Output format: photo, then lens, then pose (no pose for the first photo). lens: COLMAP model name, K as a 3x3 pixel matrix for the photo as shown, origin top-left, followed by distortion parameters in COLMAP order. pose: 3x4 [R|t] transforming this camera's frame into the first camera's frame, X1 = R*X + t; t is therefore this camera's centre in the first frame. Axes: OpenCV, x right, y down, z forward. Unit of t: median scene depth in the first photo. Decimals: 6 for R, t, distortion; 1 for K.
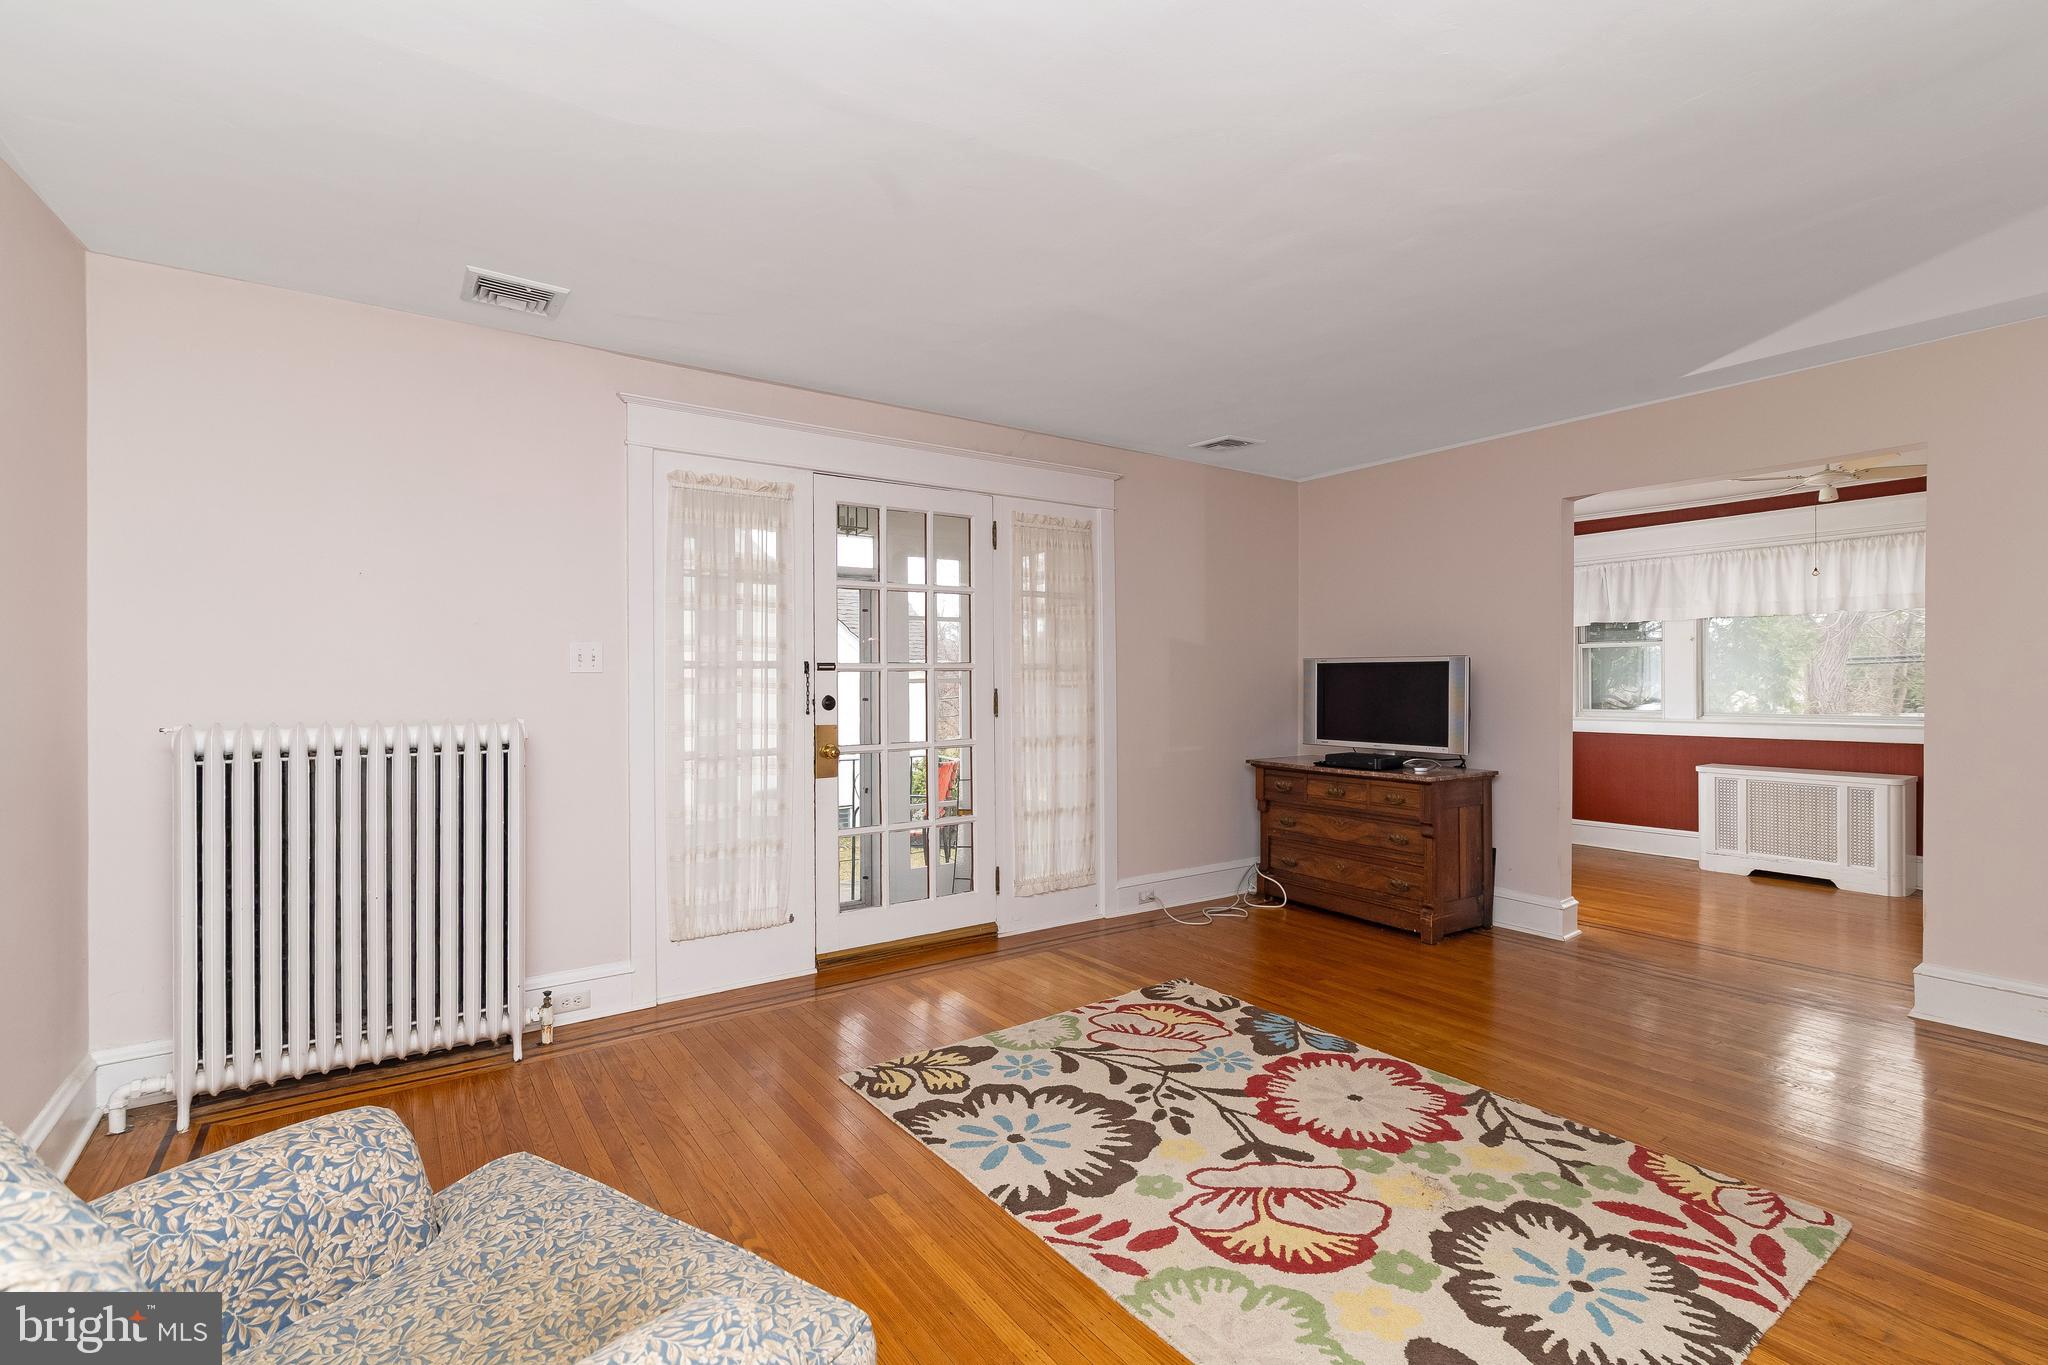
lens RADIAL K [[931.5, 0, 1022.9], [0, 931.5, 682.9], [0, 0, 1]] dist [-0.001386, 0.001135]
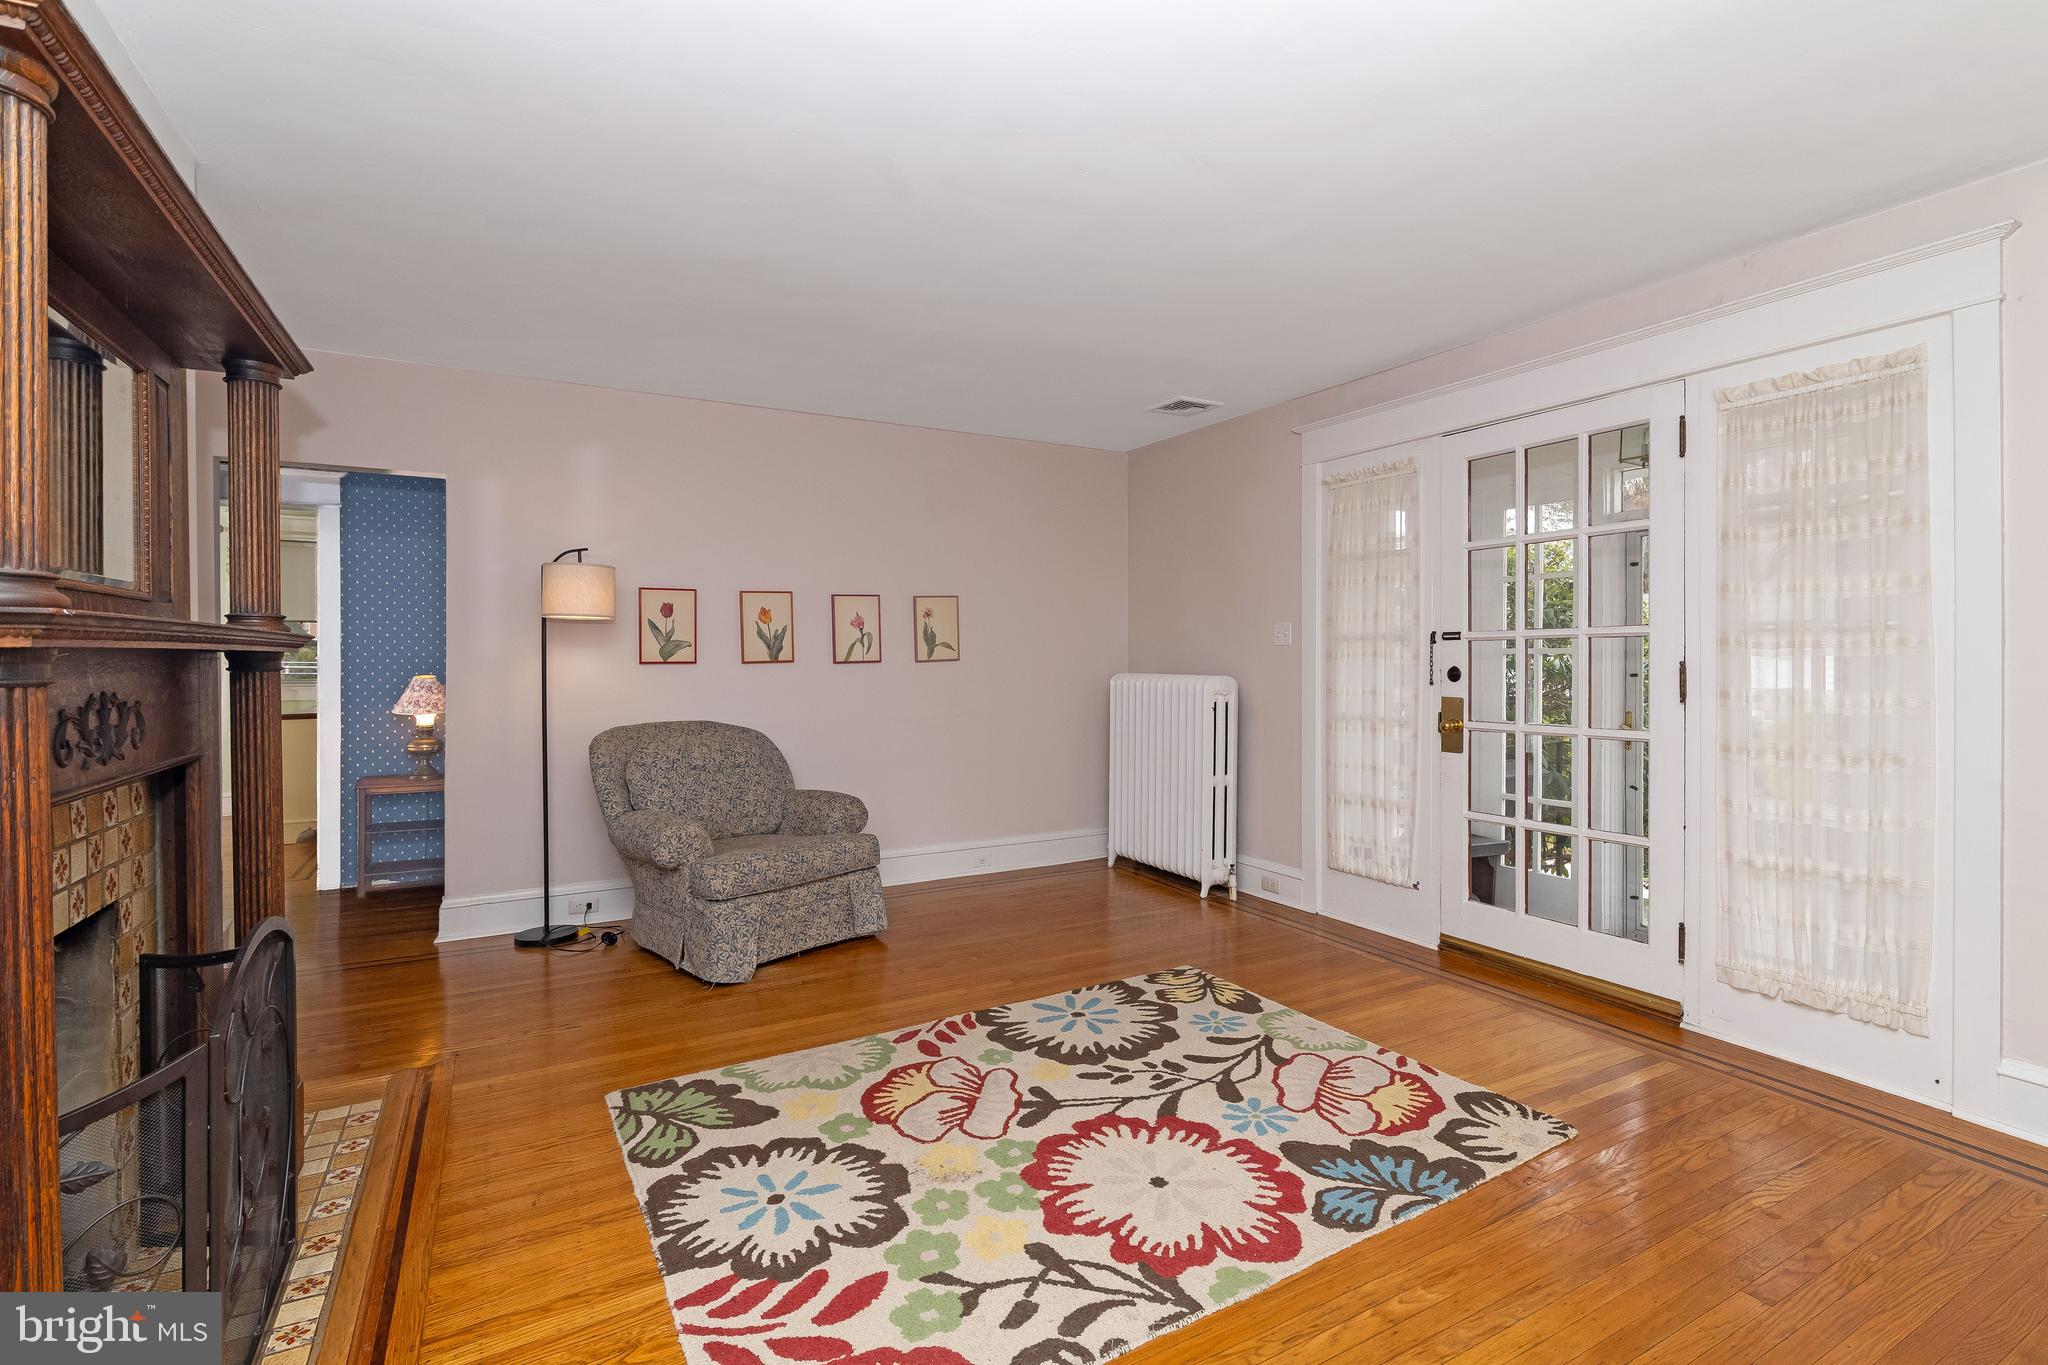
lens RADIAL K [[931.5, 0, 1023.8], [0, 931.5, 665.3], [0, 0, 1]] dist [-0.001386, 0.001135]
pose [[-0.101065, 0.012875, -0.994797, 1.203374], [-0.001469, 0.999913, 0.013091, 0.000634], [0.994879, 0.002785, -0.101037, 1.017079]]
